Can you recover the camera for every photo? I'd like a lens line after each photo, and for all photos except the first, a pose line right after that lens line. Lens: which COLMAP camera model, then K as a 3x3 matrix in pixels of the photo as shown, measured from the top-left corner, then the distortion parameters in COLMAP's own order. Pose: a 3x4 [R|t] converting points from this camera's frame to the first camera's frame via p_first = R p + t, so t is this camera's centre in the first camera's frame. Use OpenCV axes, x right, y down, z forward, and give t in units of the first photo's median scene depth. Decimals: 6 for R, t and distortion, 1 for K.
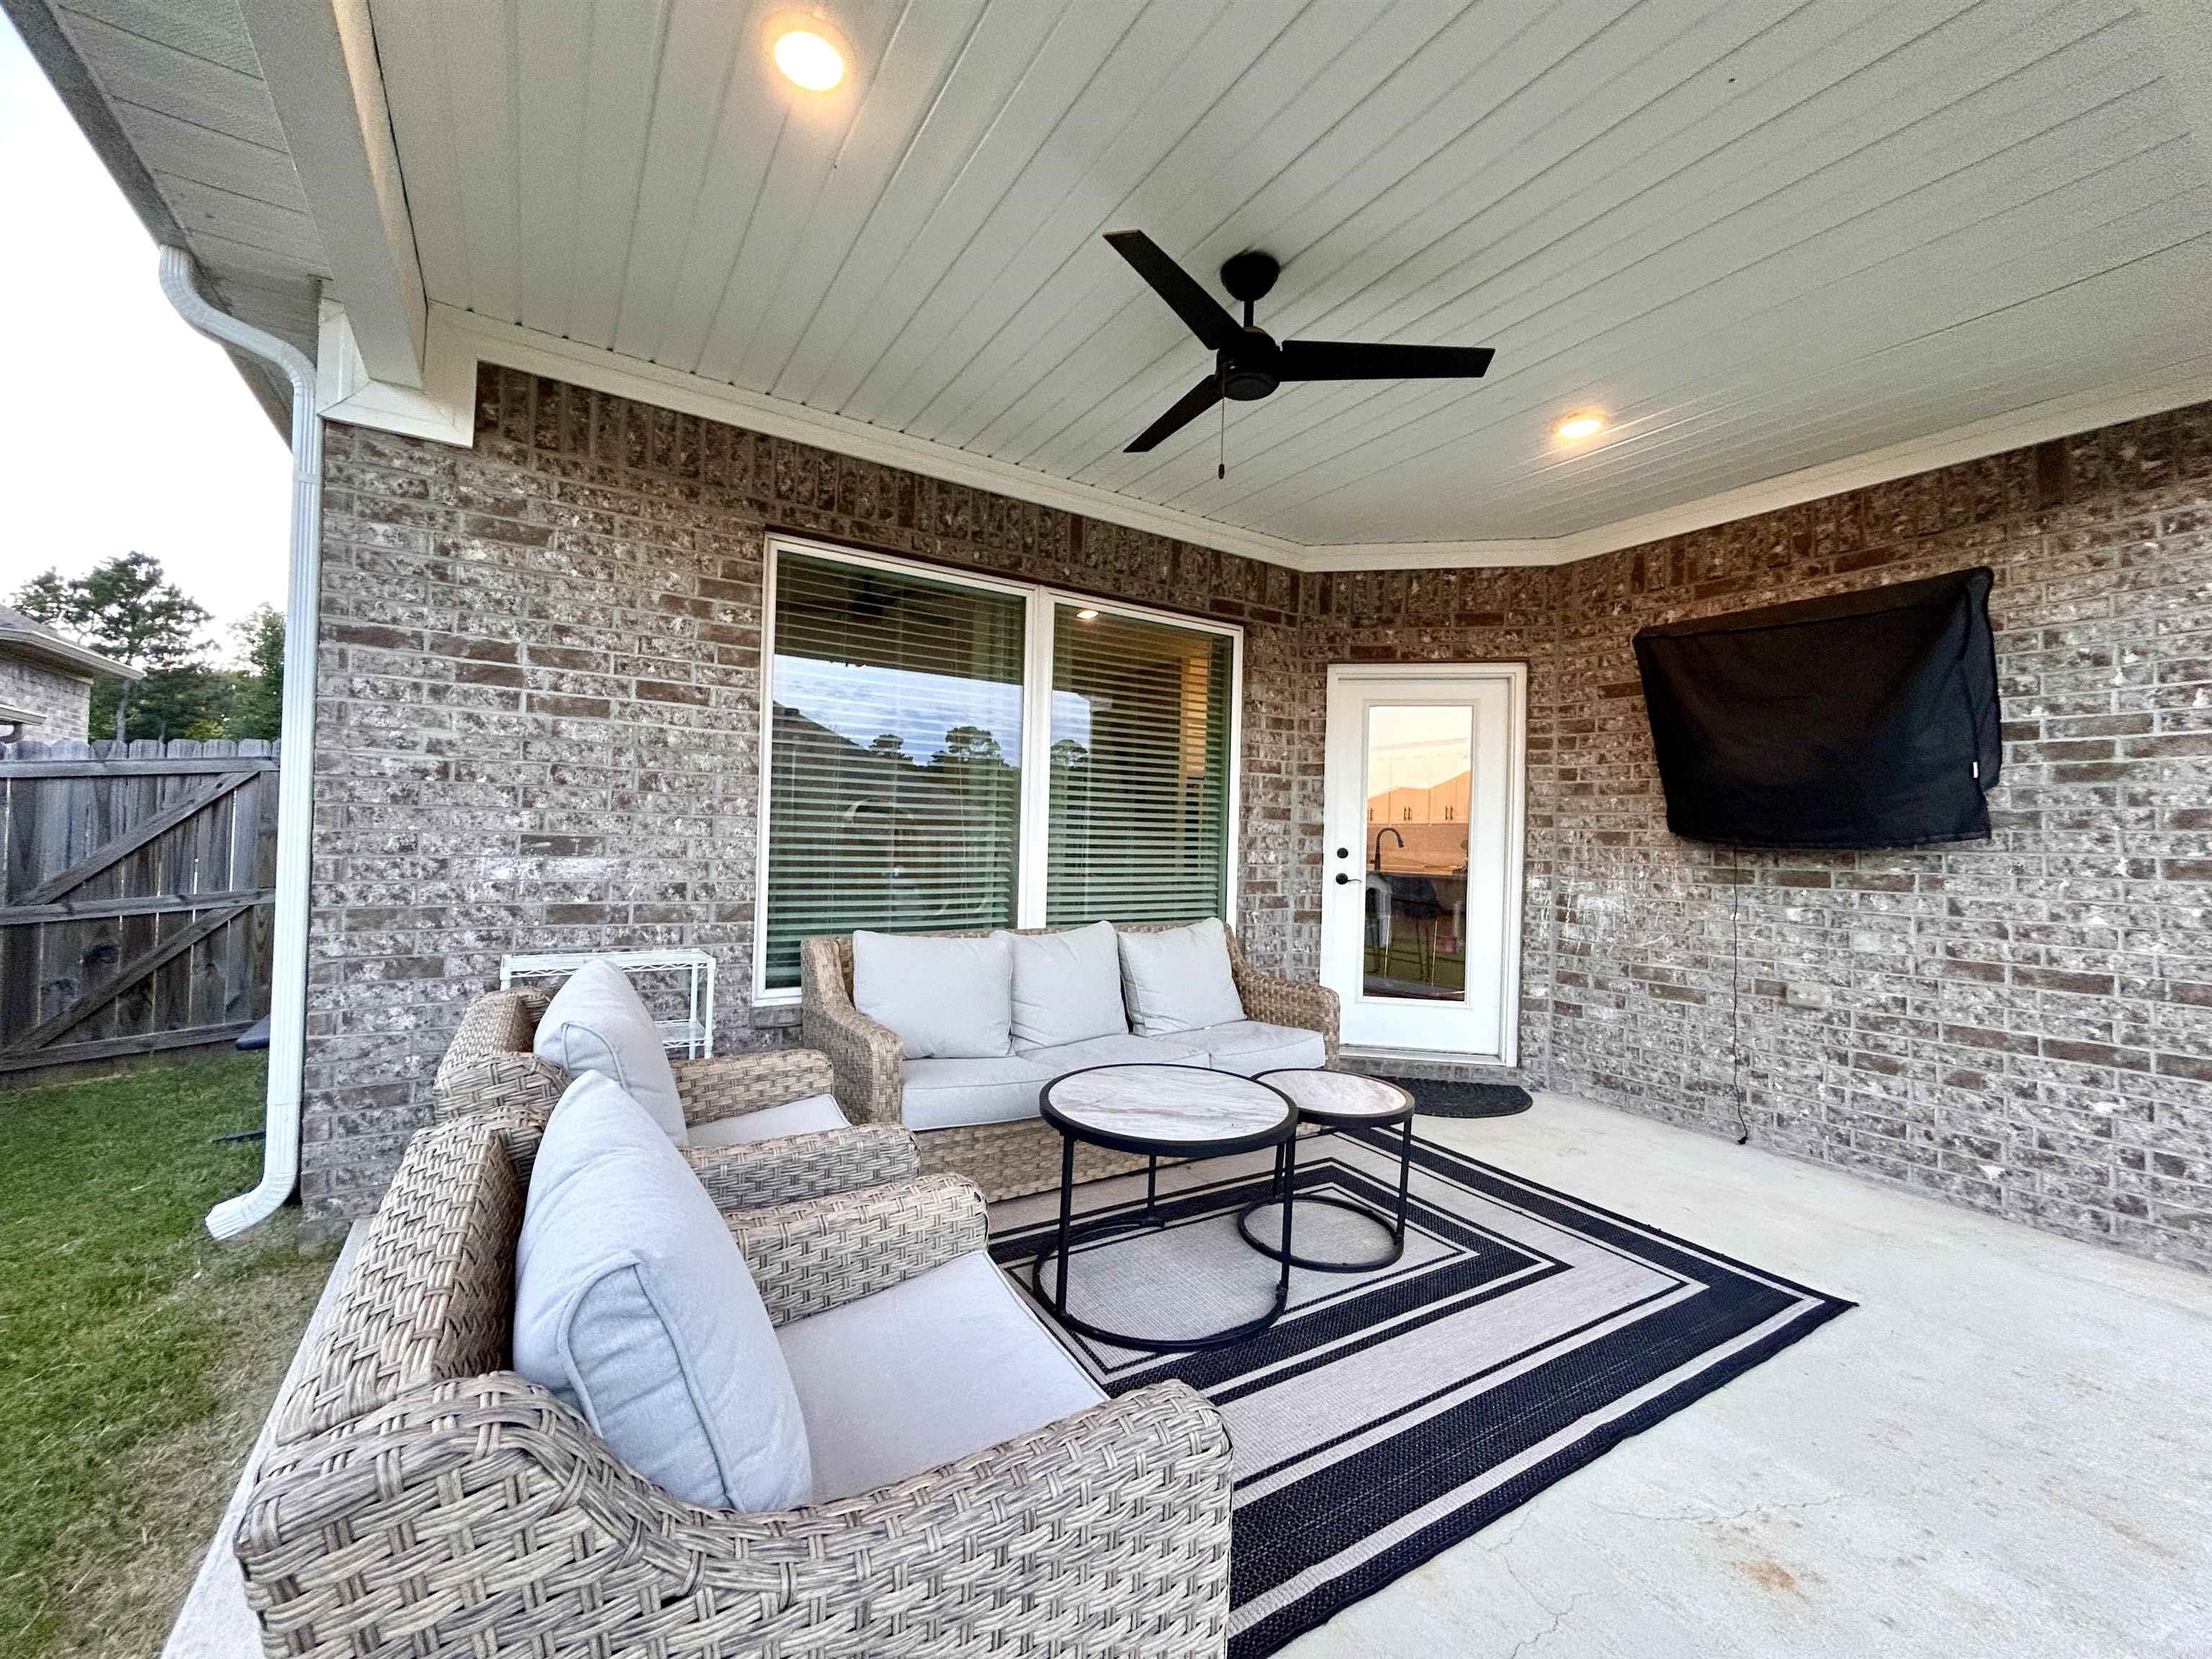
lens RADIAL K [[891.9, 0, 1103.2], [0, 891.9, 833.0], [0, 0, 1]] dist [0.000528, -0.000269]
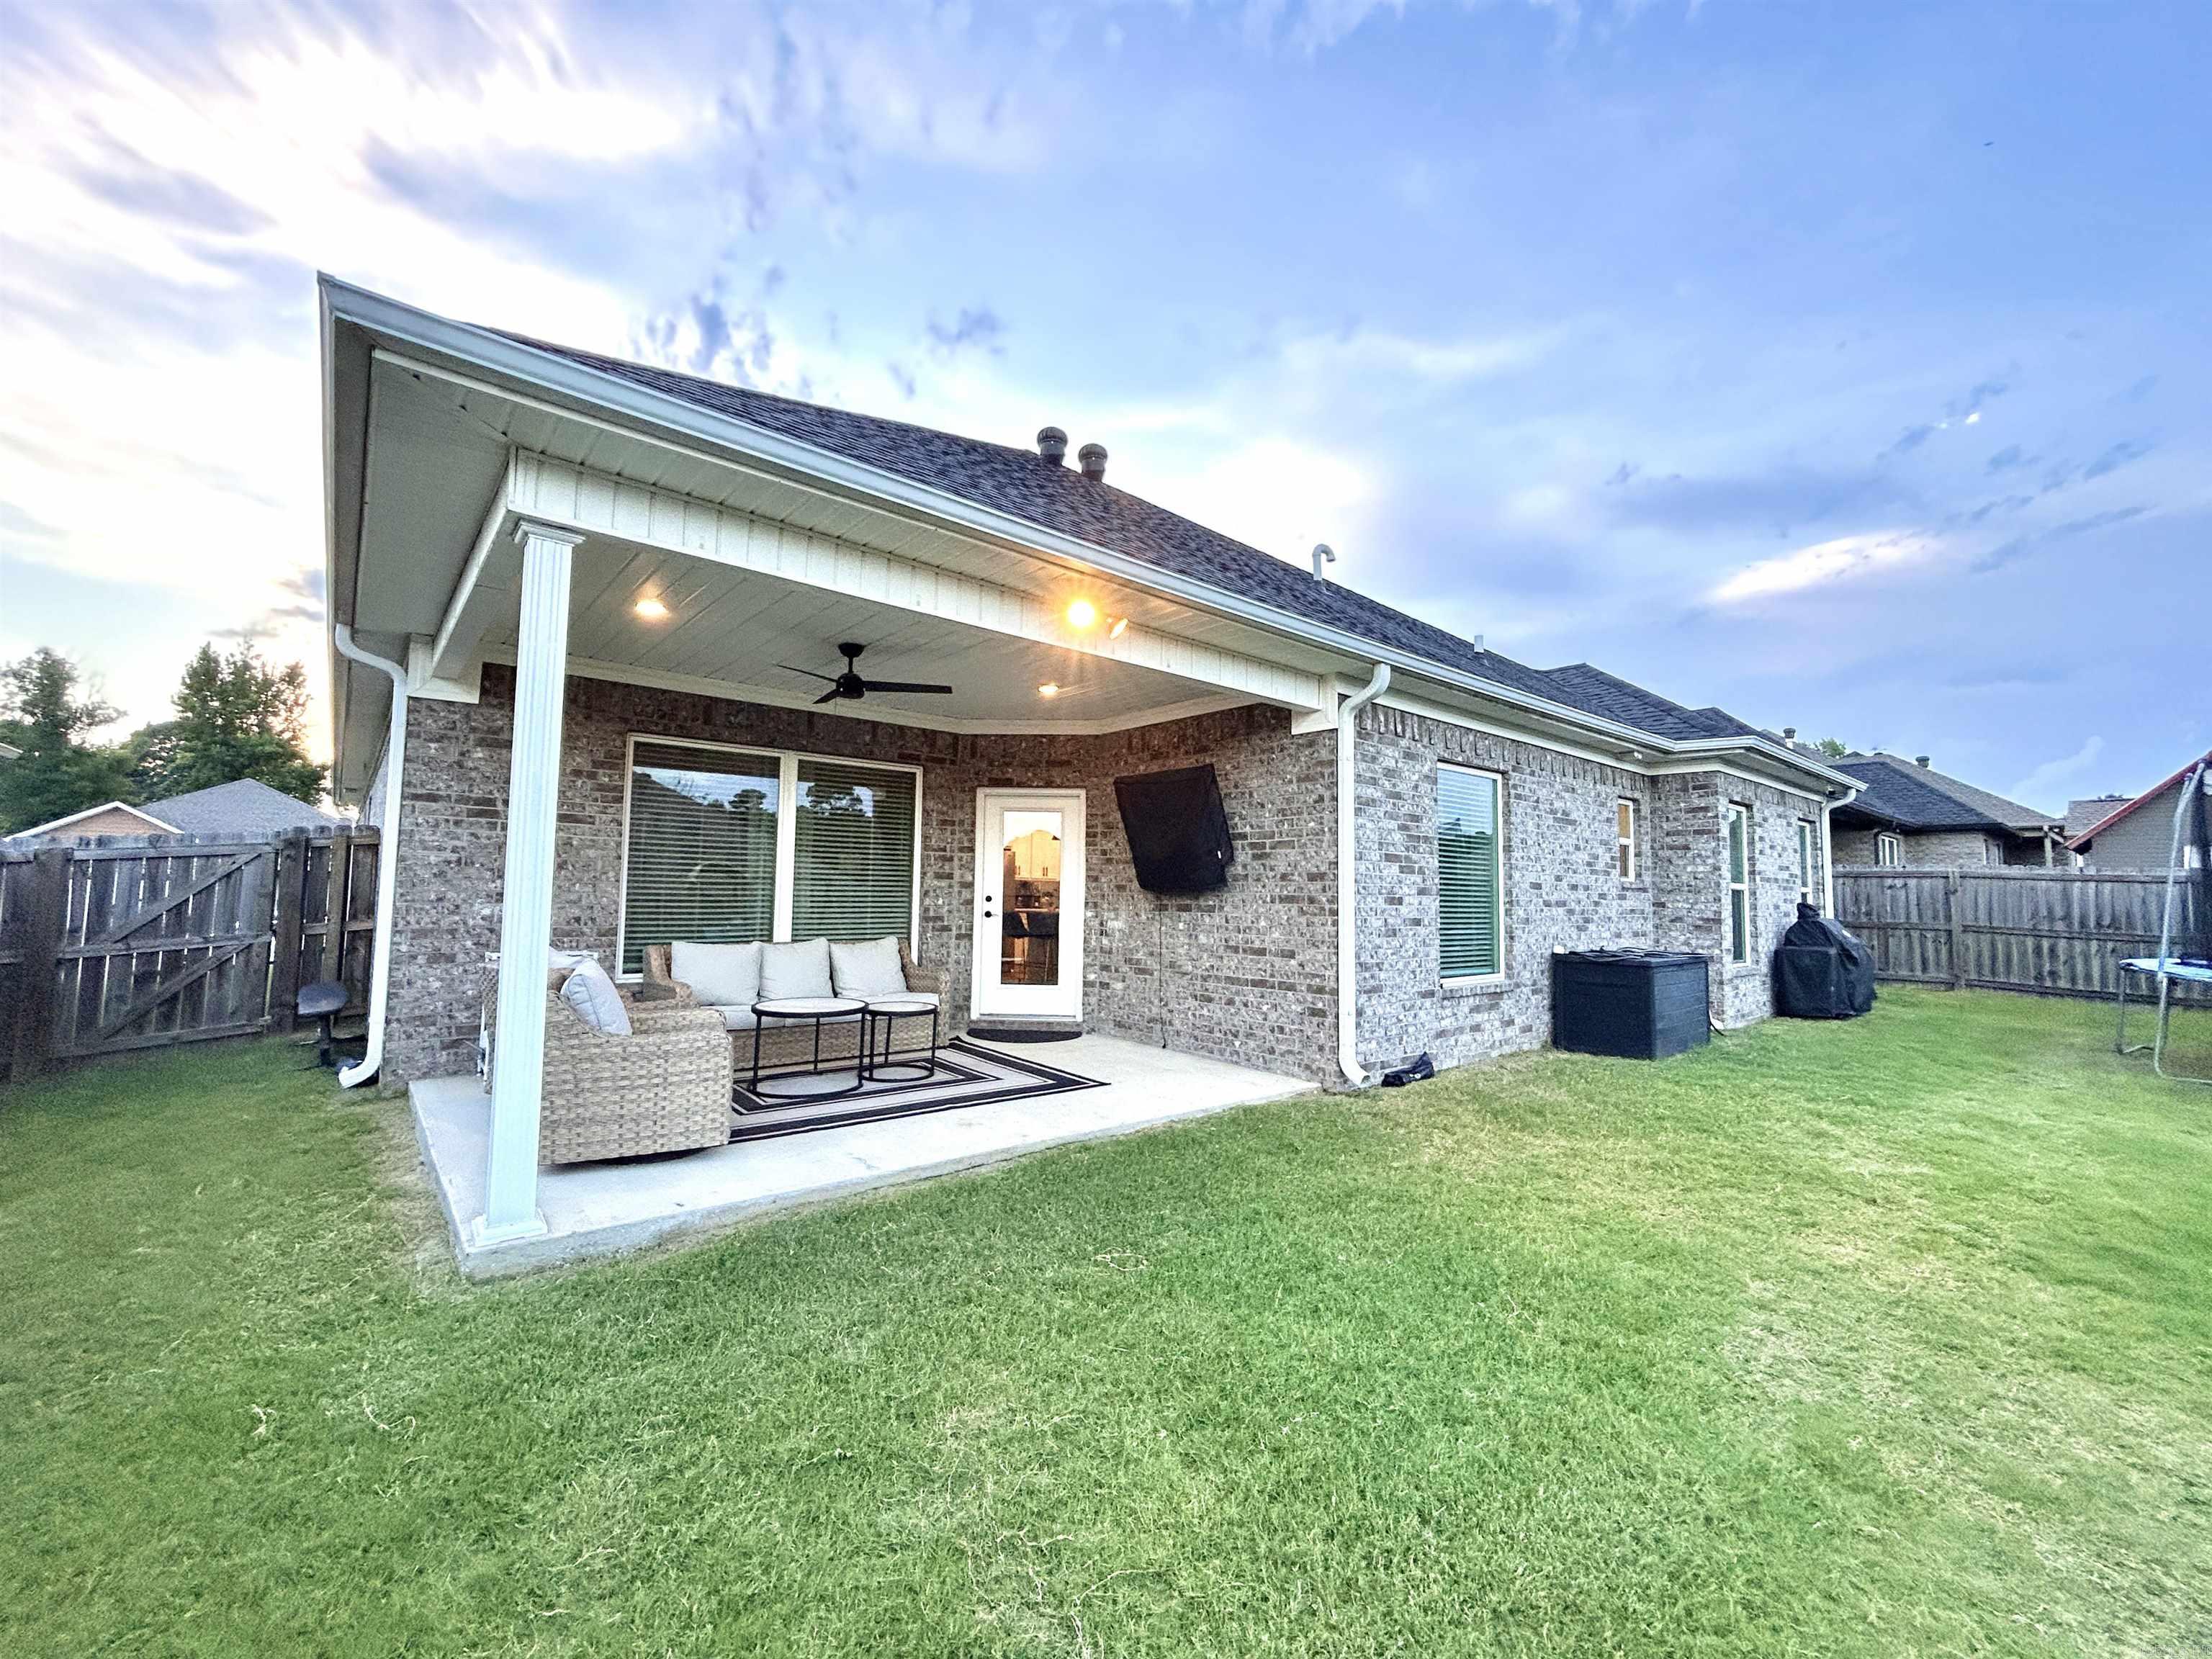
lens RADIAL K [[896.7, 0, 1099.6], [0, 896.7, 835.6], [0, 0, 1]] dist [-0.000710, -0.000179]
pose [[0.990982, -0.002989, 0.133963, 0.353589], [0.010816, 0.998273, -0.057737, 0.005118], [-0.133559, 0.058665, 0.989303, -0.989222]]
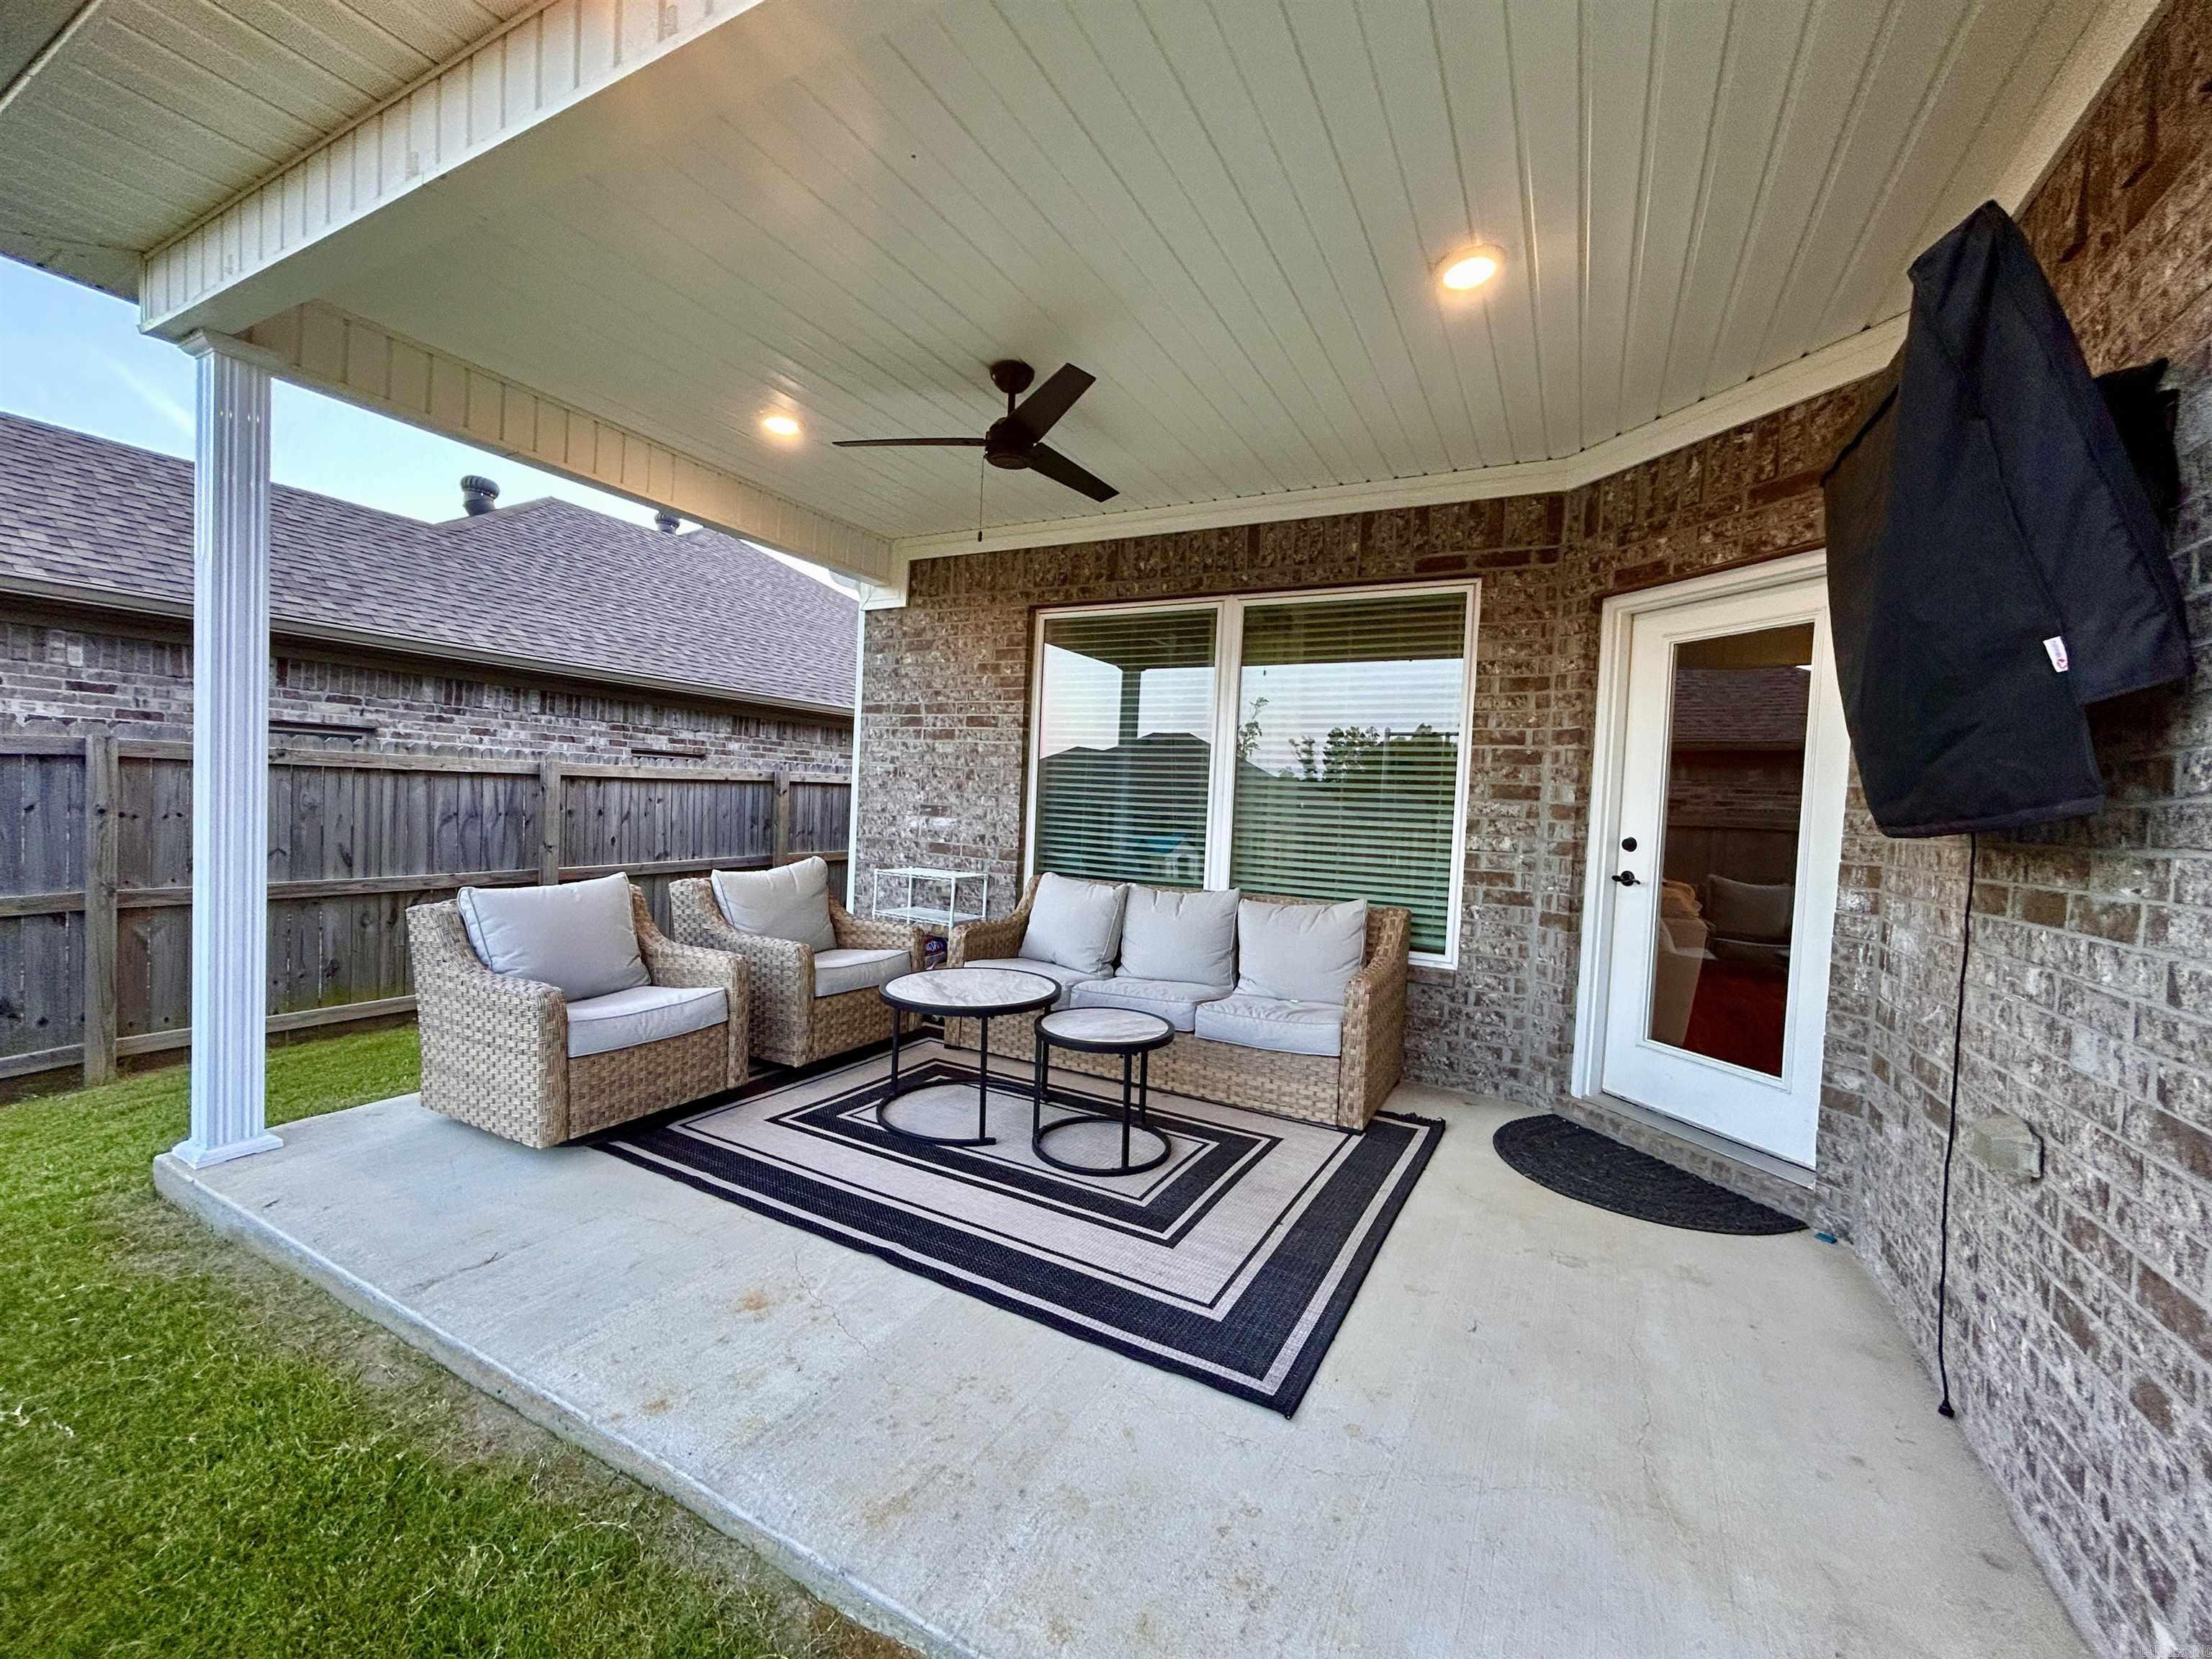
lens RADIAL K [[895.3, 0, 1106.0], [0, 895.3, 829.5], [0, 0, 1]] dist [-0.002186, -0.000289]
pose [[0.491218, 0.023973, -0.870707, 1.002511], [-0.027428, 0.999551, 0.012046, 0.018403], [0.870605, 0.017964, 0.491655, 0.342895]]
